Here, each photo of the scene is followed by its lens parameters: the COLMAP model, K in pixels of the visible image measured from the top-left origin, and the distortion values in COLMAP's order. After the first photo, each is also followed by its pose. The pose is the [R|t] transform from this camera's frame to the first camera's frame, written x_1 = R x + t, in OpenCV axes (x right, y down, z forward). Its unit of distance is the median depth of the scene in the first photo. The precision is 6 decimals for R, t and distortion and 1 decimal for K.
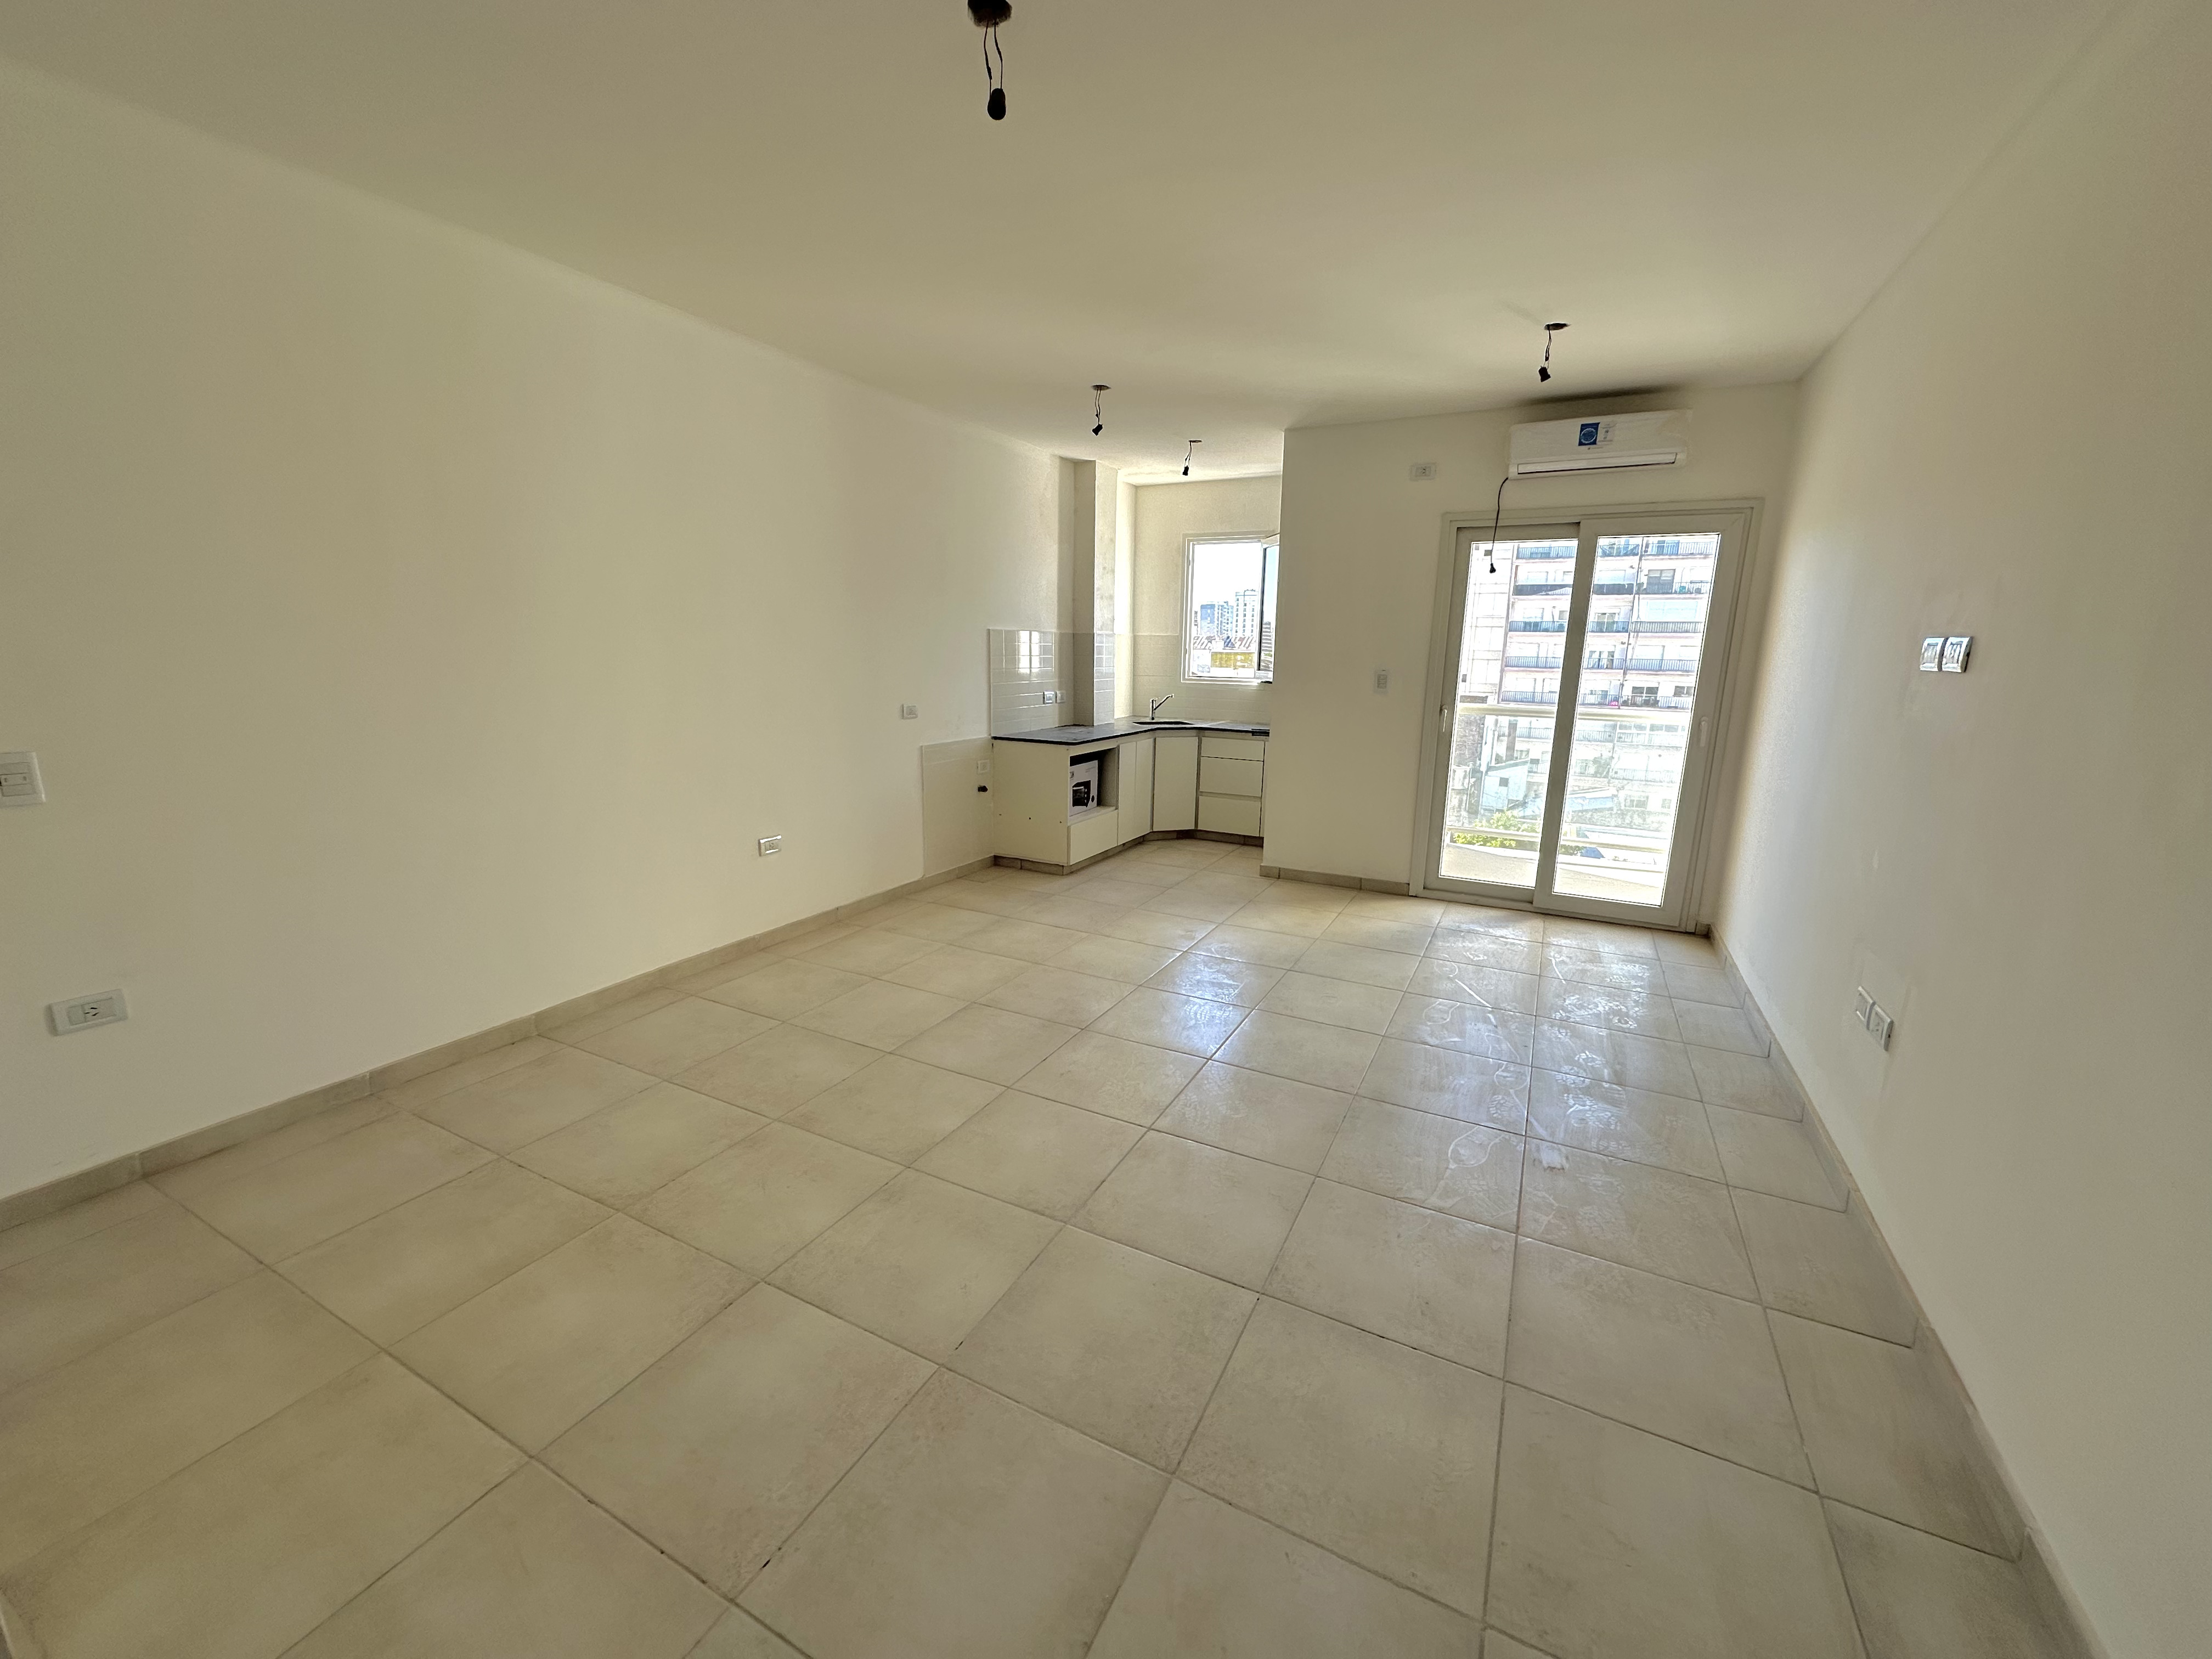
lens RADIAL K [[875.9, 0, 1103.6], [0, 875.9, 836.5], [0, 0, 1]] dist [-0.002665, -0.000028]
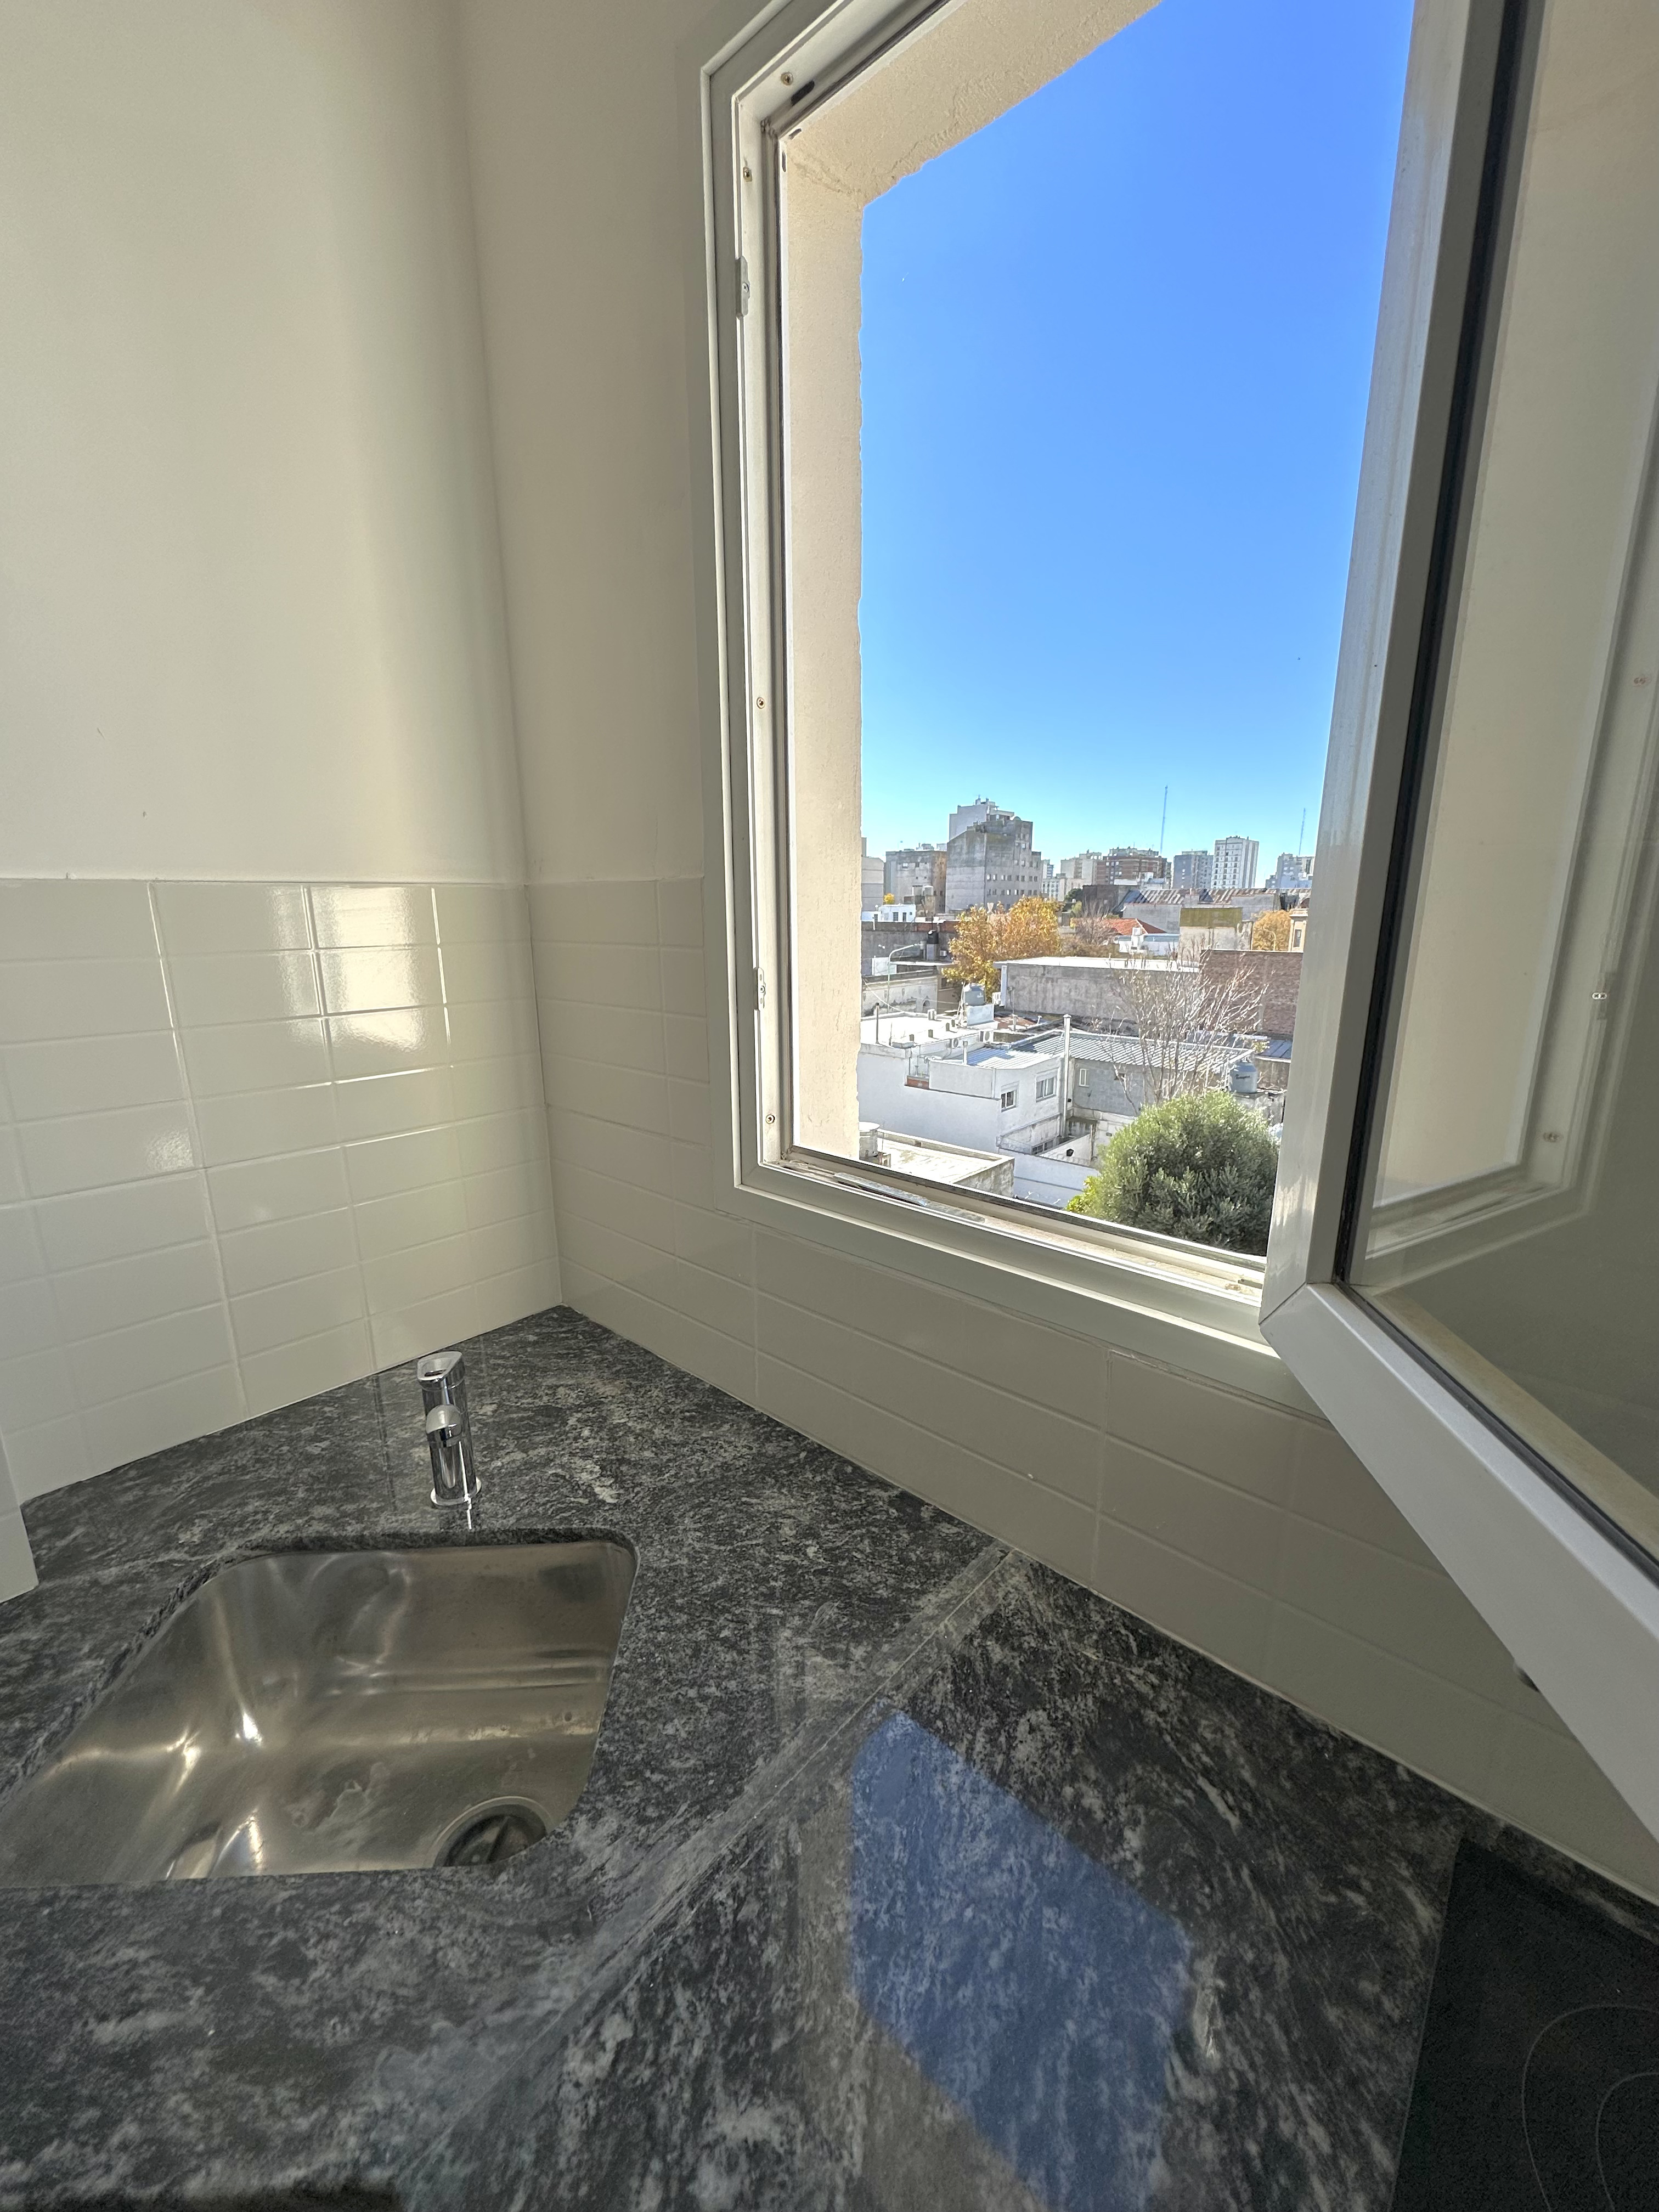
lens RADIAL K [[875.9, 0, 830.7], [0, 875.9, 1104.2], [0, 0, 1]] dist [-0.002665, -0.000028]
pose [[0.967132, 0.040841, -0.250975, 0.198933], [-0.038192, 0.999151, 0.015419, -0.270891], [0.251392, -0.005327, 0.967871, 1.196977]]
